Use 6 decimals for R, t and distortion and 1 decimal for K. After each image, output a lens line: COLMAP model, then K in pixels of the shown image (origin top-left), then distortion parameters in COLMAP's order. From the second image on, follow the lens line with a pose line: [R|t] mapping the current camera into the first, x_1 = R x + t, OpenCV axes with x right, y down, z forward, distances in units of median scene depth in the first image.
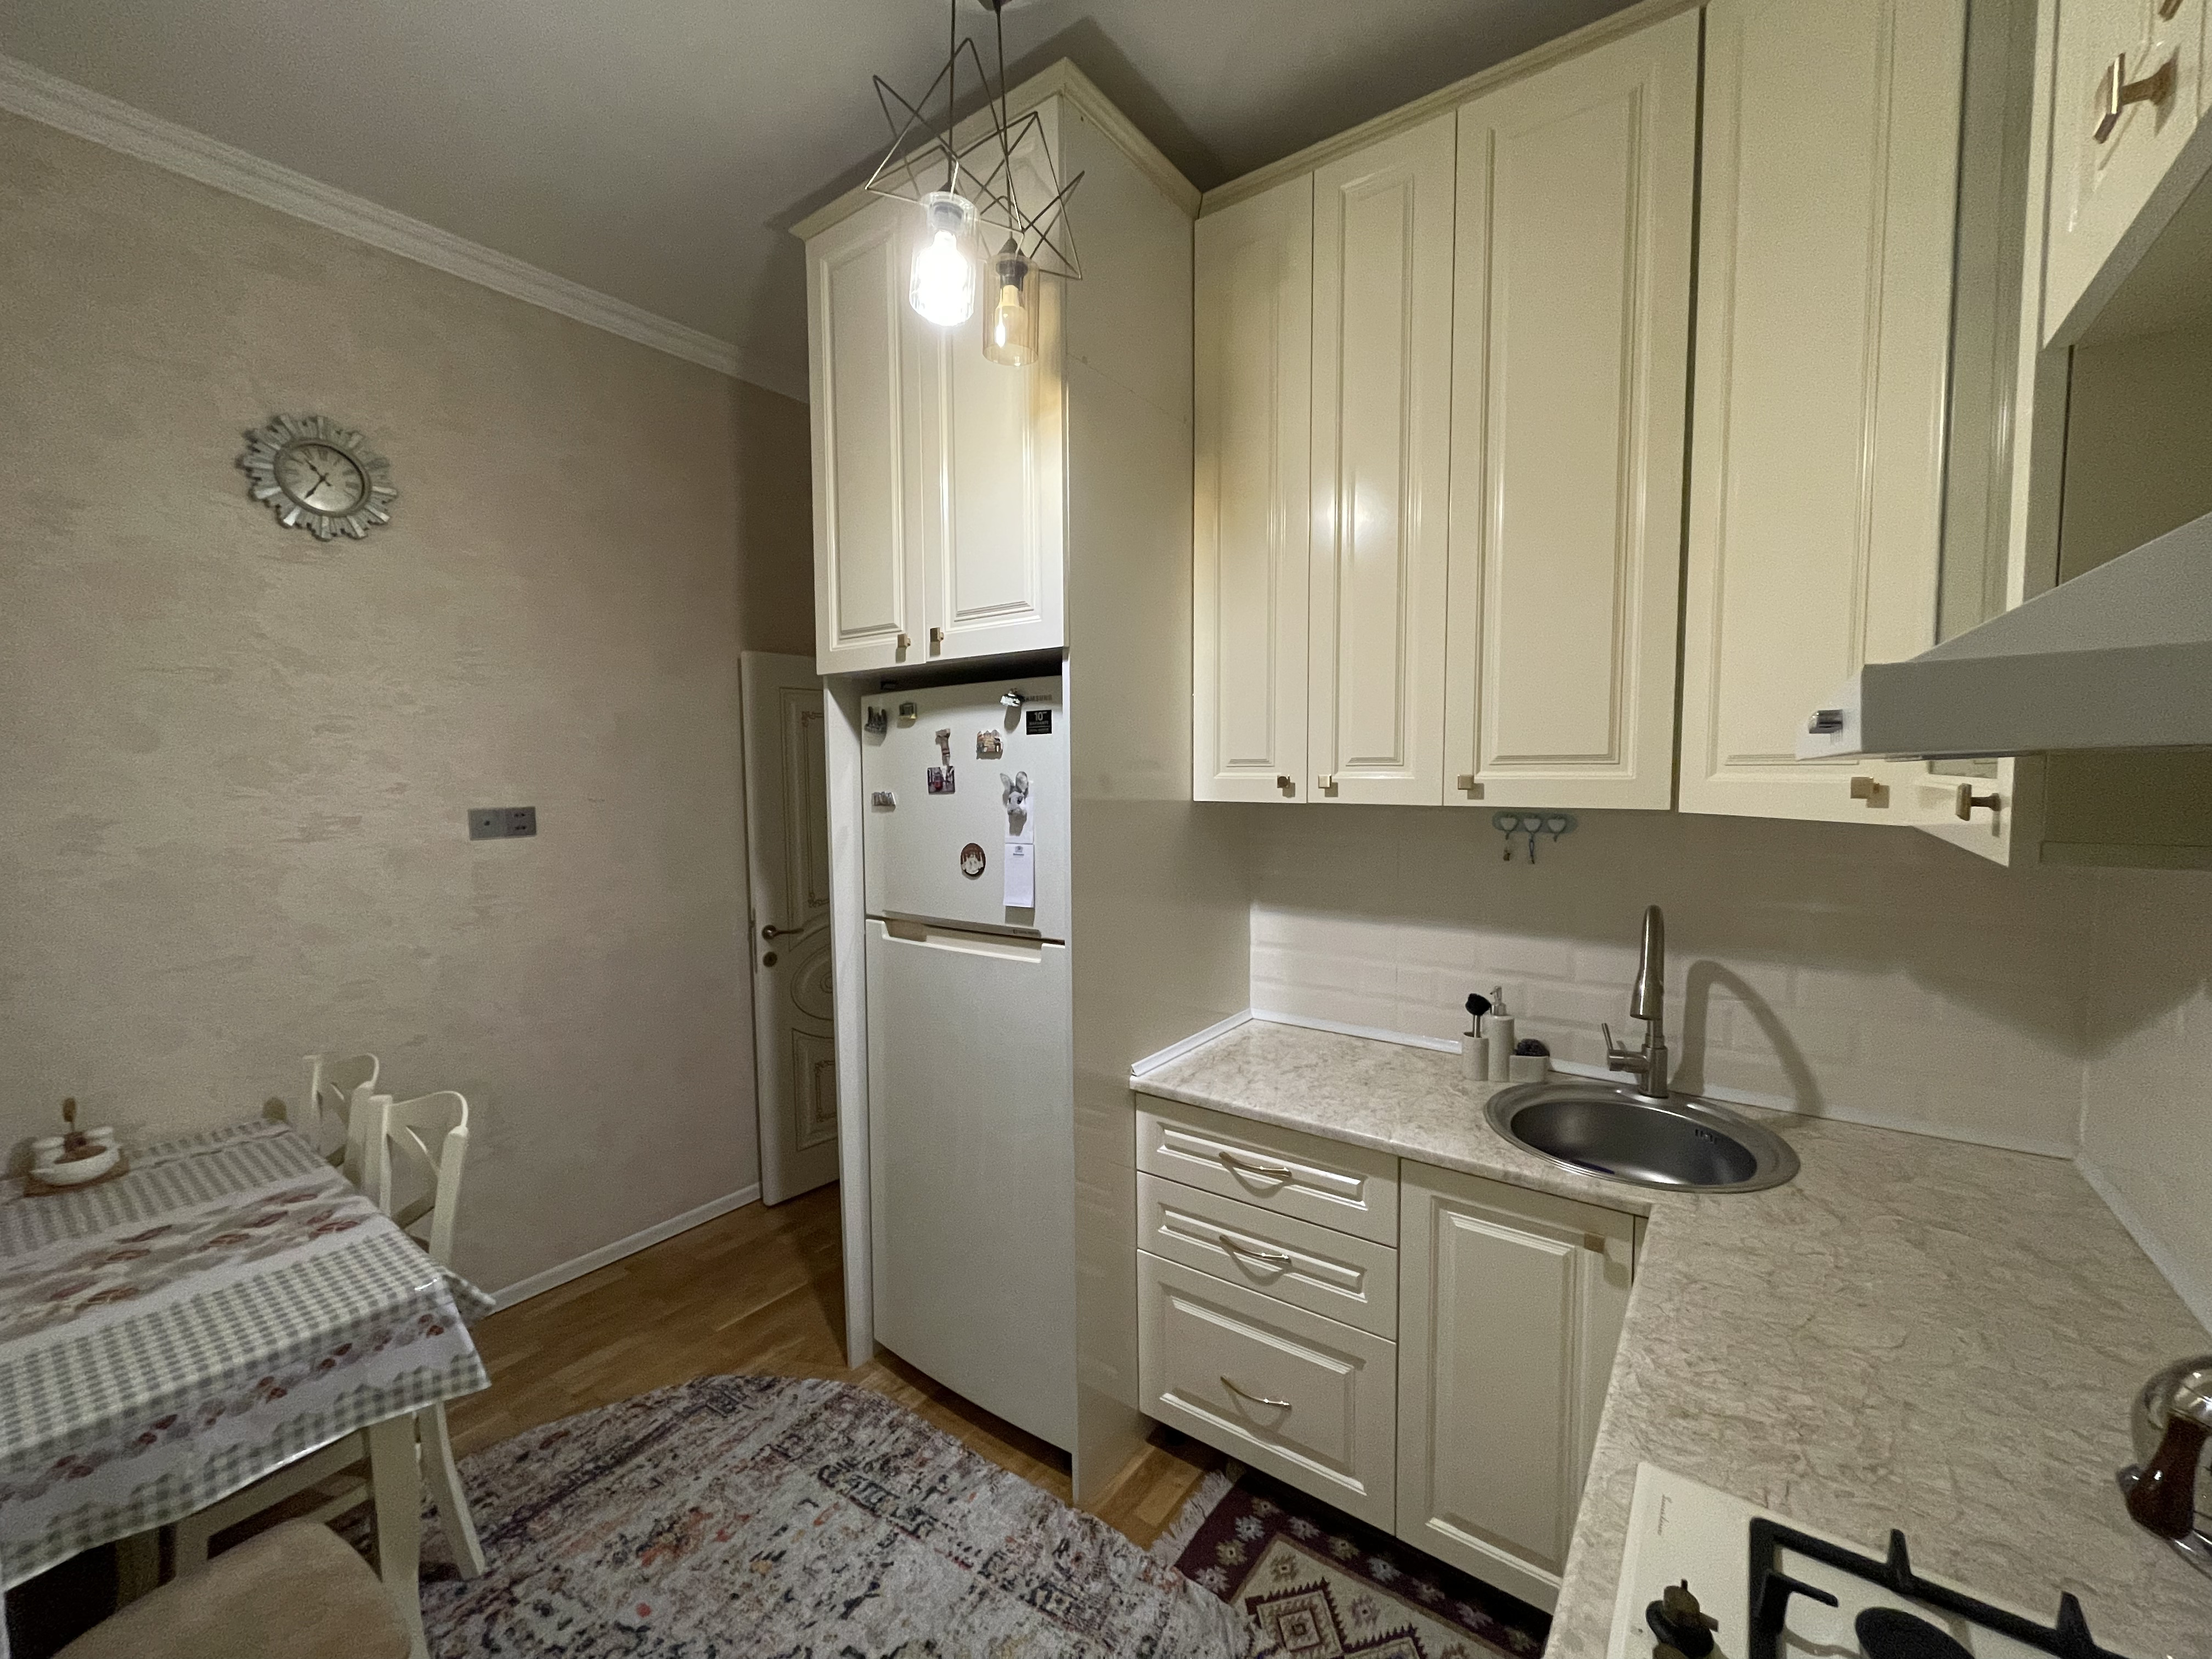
lens RADIAL K [[893.2, 0, 1106.0], [0, 893.2, 829.5], [0, 0, 1]] dist [-0.005645, 0.000181]
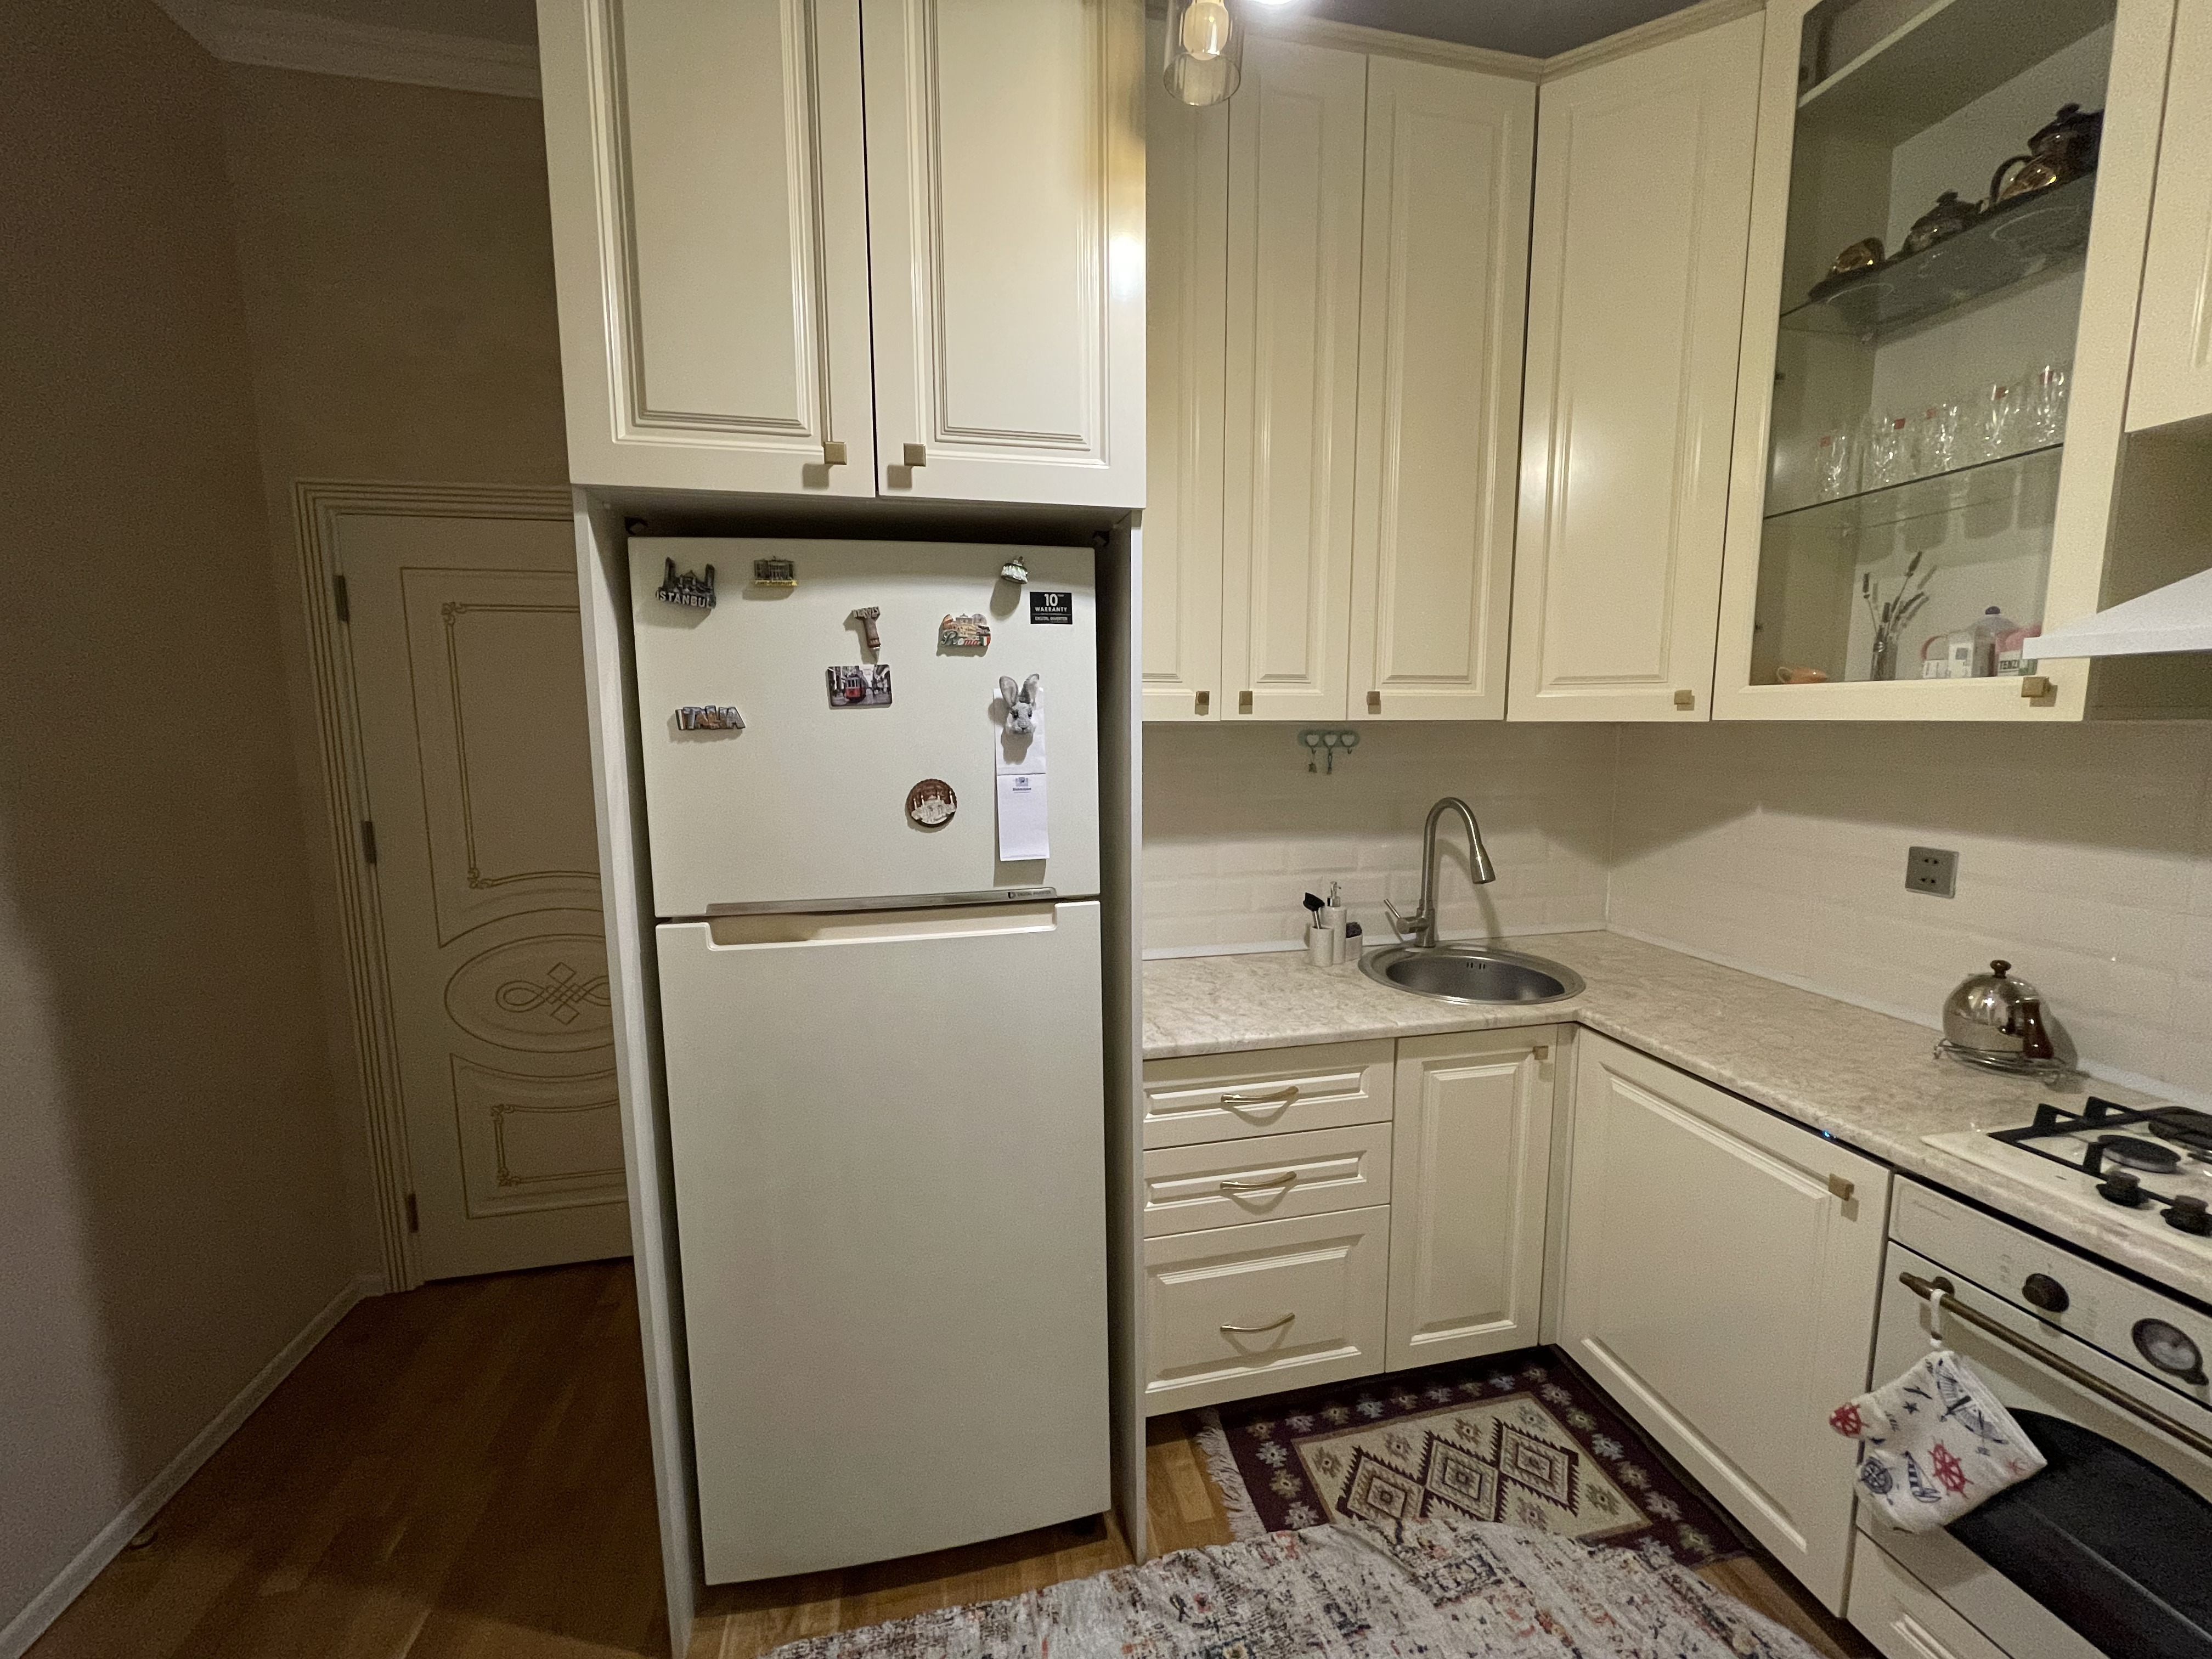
lens RADIAL K [[893.2, 0, 1106.0], [0, 893.2, 829.5], [0, 0, 1]] dist [-0.005645, 0.000181]
pose [[0.658713, -0.088428, 0.747179, -0.623595], [0.048856, 0.996001, 0.074805, 0.009848], [-0.750806, -0.012771, 0.660399, 0.481633]]
